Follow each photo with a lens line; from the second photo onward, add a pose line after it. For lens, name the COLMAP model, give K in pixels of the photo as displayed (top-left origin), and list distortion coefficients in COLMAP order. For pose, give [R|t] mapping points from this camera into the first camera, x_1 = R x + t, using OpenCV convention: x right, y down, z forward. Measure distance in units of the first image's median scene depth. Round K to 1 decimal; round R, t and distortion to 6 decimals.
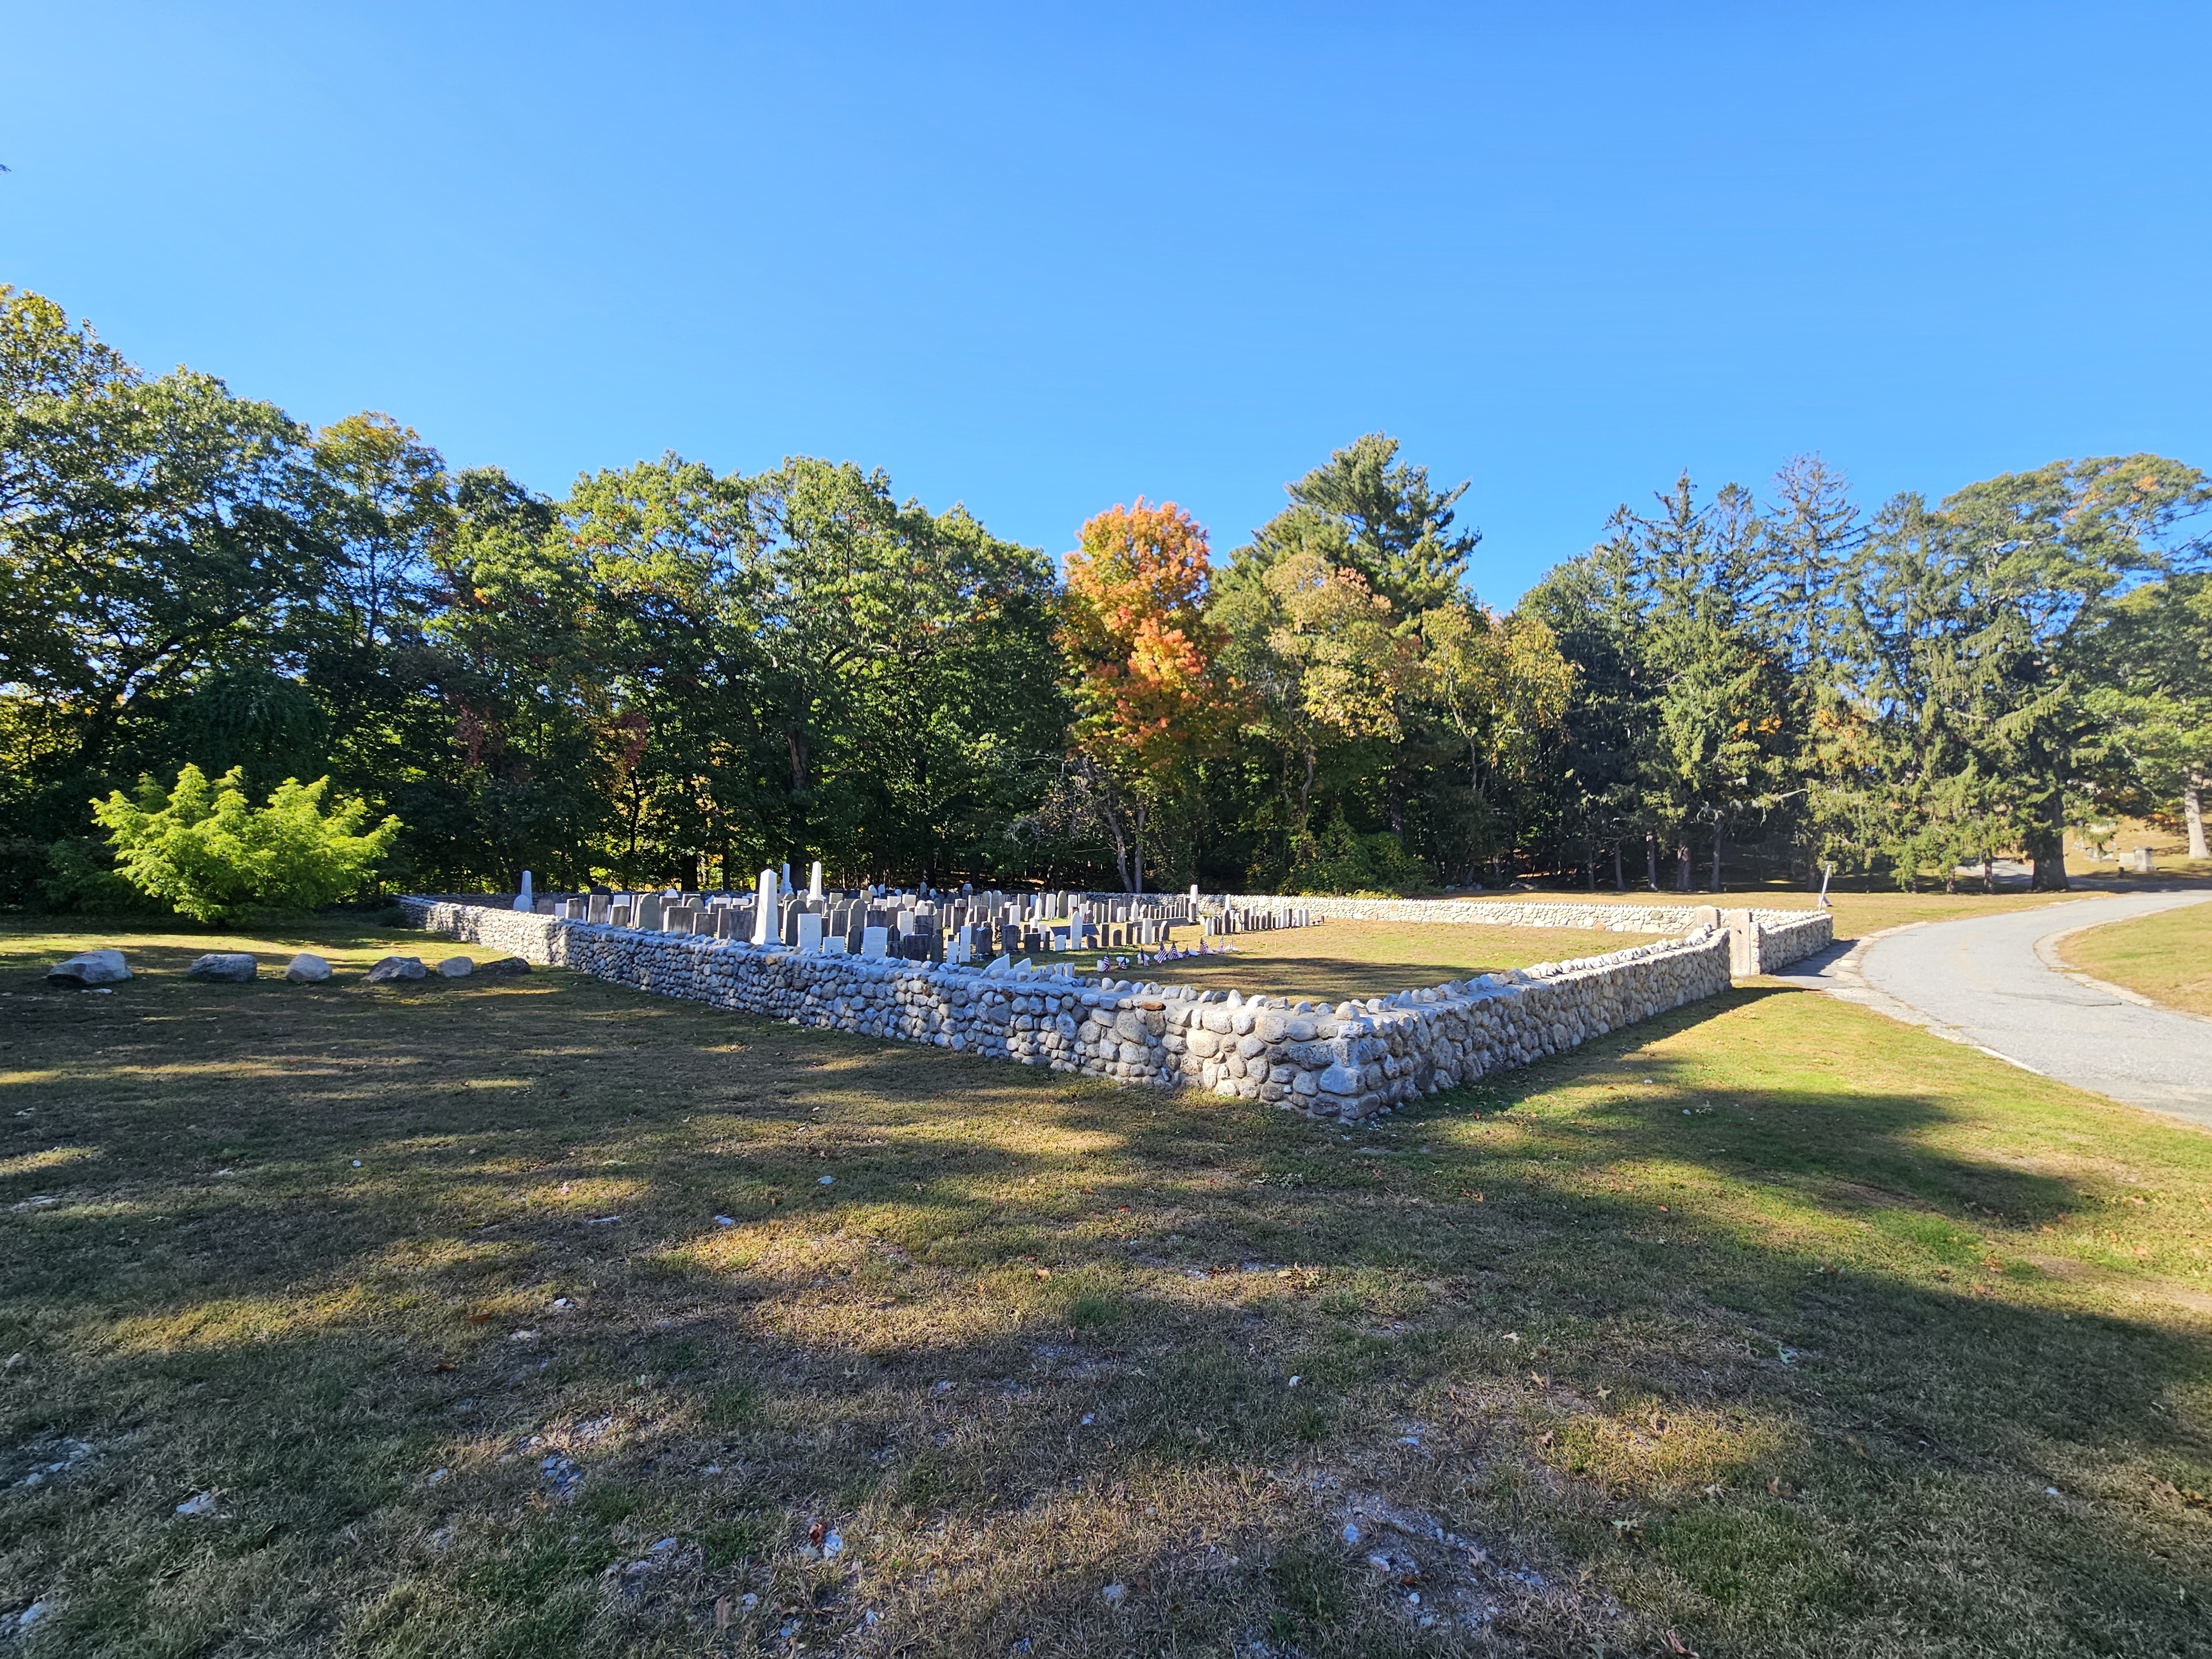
lens RADIAL K [[850.0, 0, 1106.0], [0, 850.0, 829.5], [0, 0, 1]] dist [-0.011251, -0.000280]
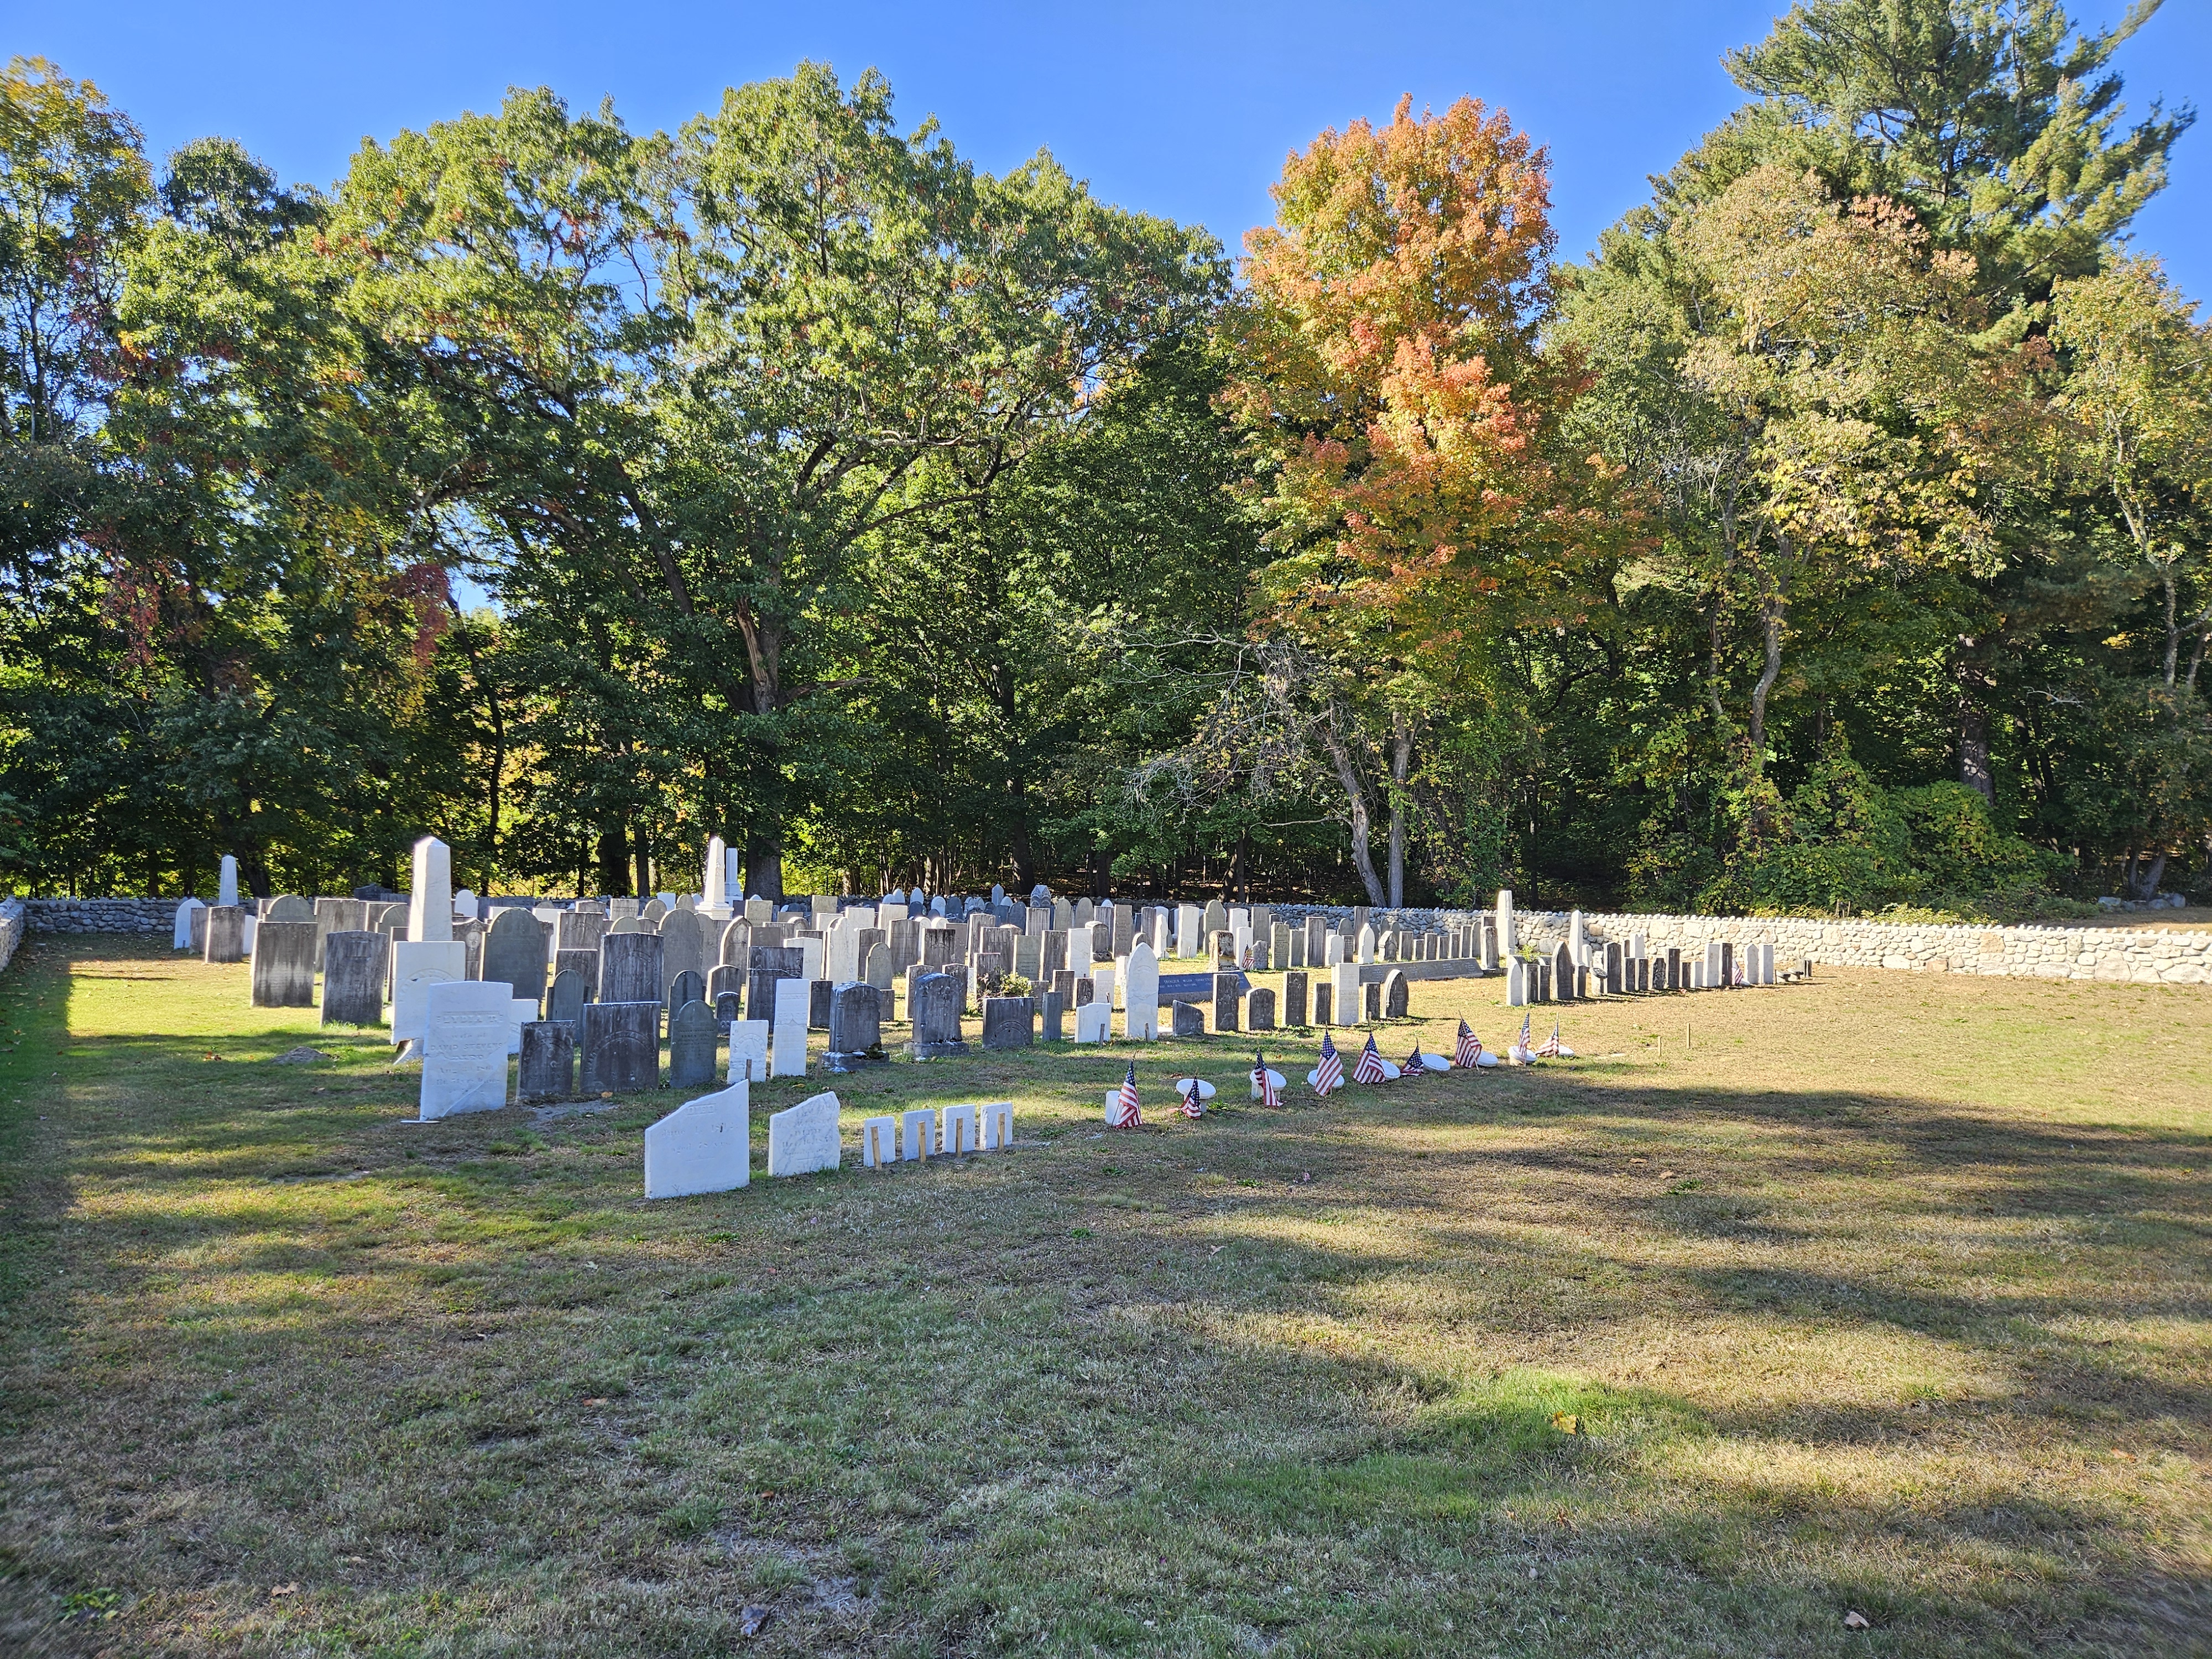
lens RADIAL K [[1499.1, 0, 1064.7], [0, 1499.1, 831.6], [0, 0, 1]] dist [0.087855, -0.069297]
pose [[0.980909, -0.002167, -0.194457, 0.021524], [0.006738, 0.999716, 0.022848, 0.009643], [0.194352, -0.023722, 0.980645, 0.103692]]
